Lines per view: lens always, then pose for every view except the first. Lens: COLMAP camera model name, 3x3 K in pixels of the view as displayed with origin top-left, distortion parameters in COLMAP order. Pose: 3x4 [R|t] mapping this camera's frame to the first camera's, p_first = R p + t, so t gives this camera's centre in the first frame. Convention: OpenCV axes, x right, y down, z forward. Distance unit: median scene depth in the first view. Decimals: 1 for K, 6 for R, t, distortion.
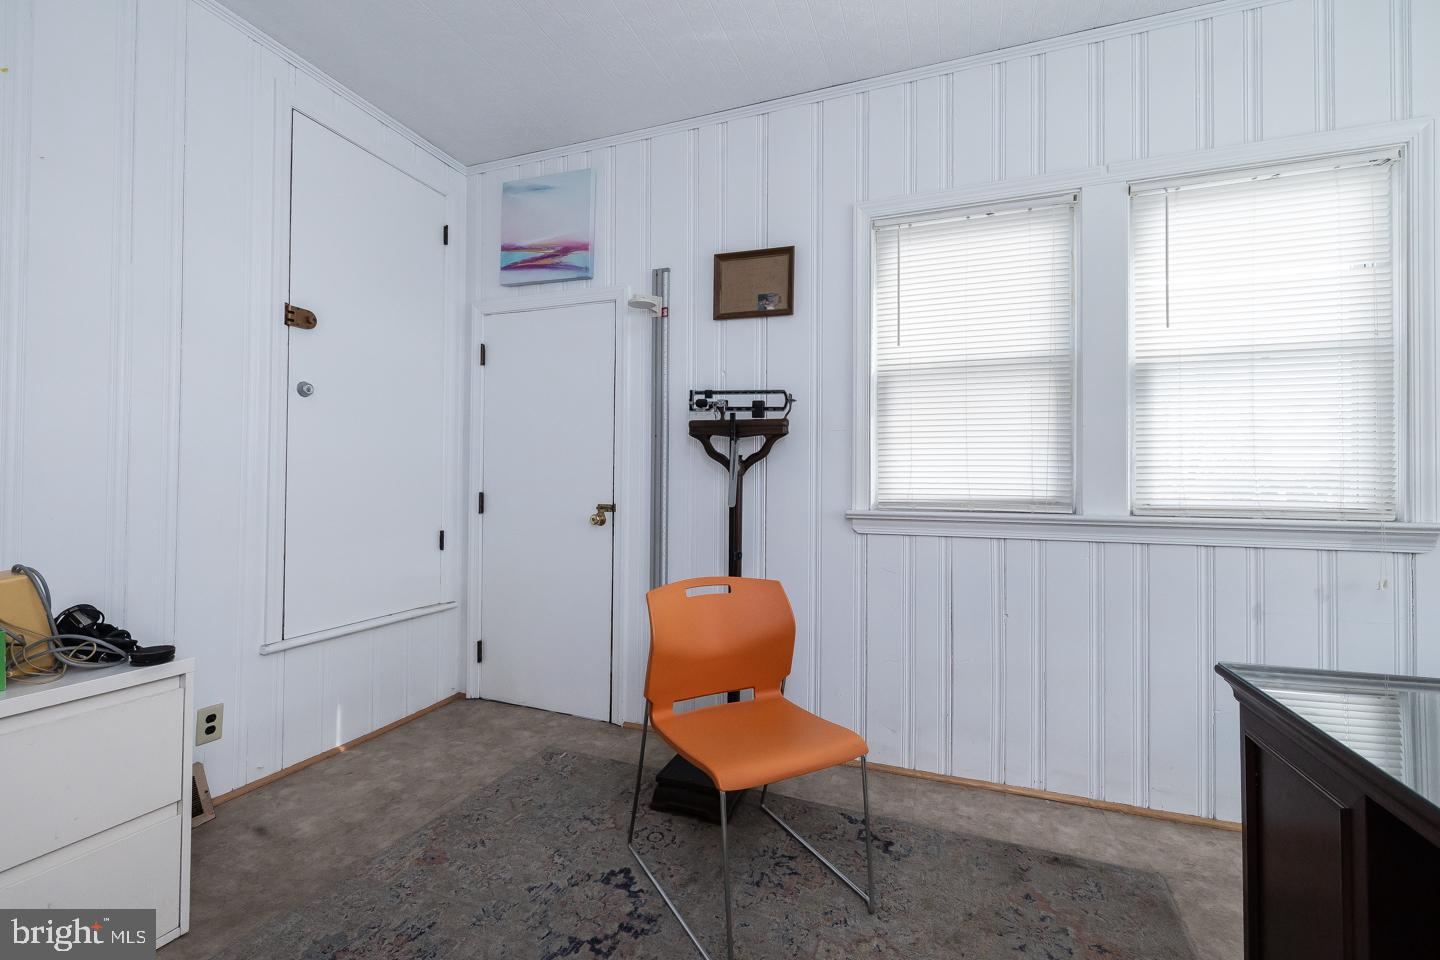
lens RADIAL K [[609.1, 0, 720.0], [0, 609.1, 480.0], [0, 0, 1]] dist [-0.001472, -0.000524]
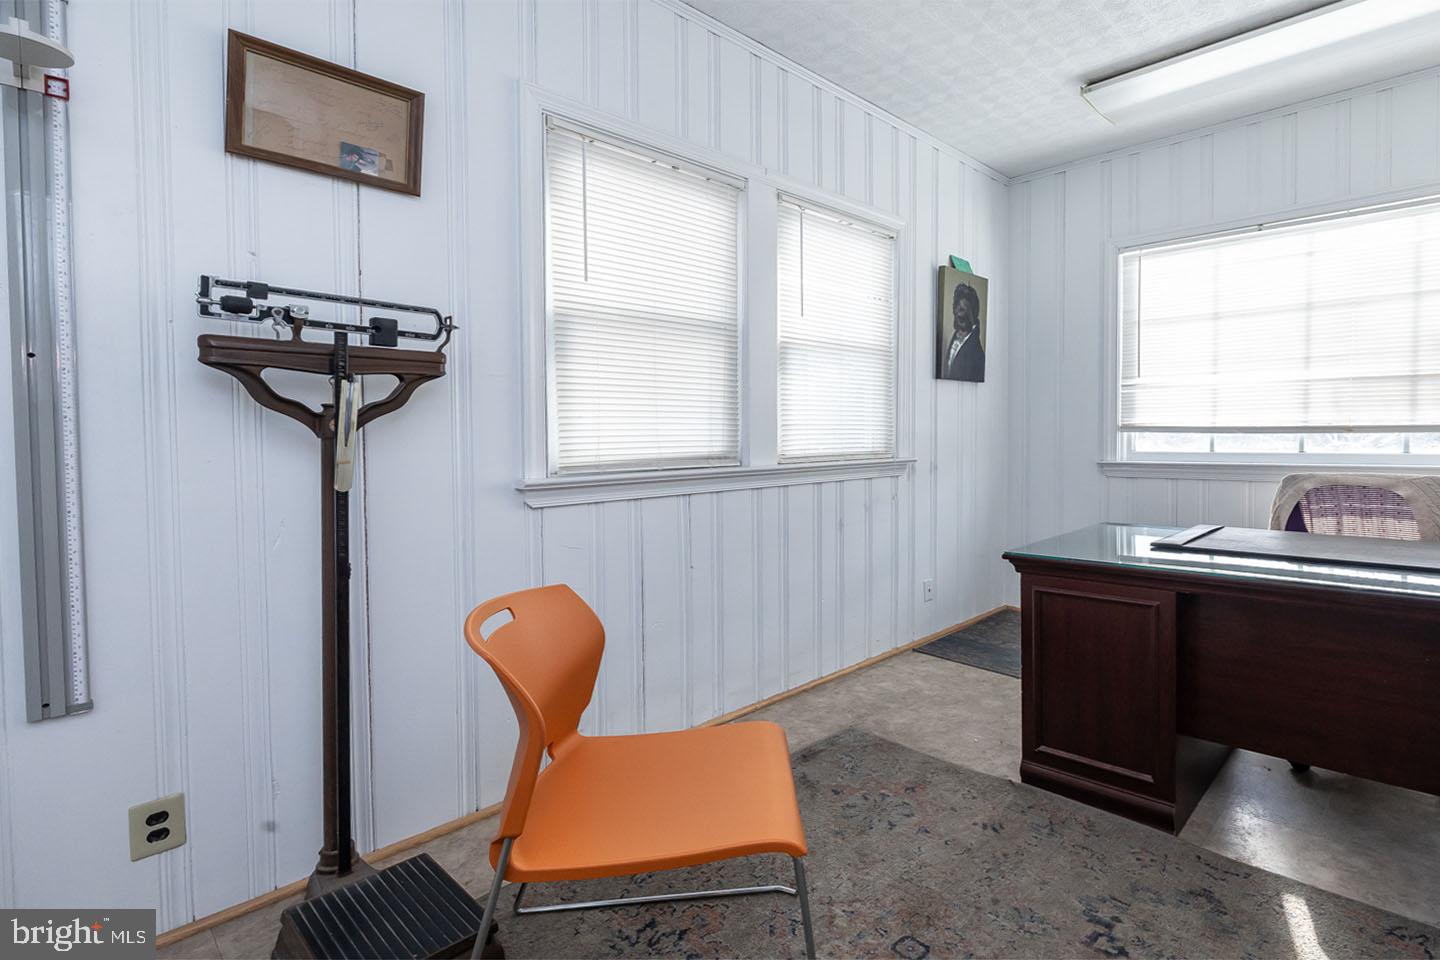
lens RADIAL K [[636.0, 0, 698.1], [0, 636.0, 461.5], [0, 0, 1]] dist [-0.003333, -0.000521]
pose [[0.421864, -0.052141, 0.905158, -0.434067], [0.016713, 0.998623, 0.049736, -0.010989], [-0.906505, -0.005853, 0.422155, 0.462189]]
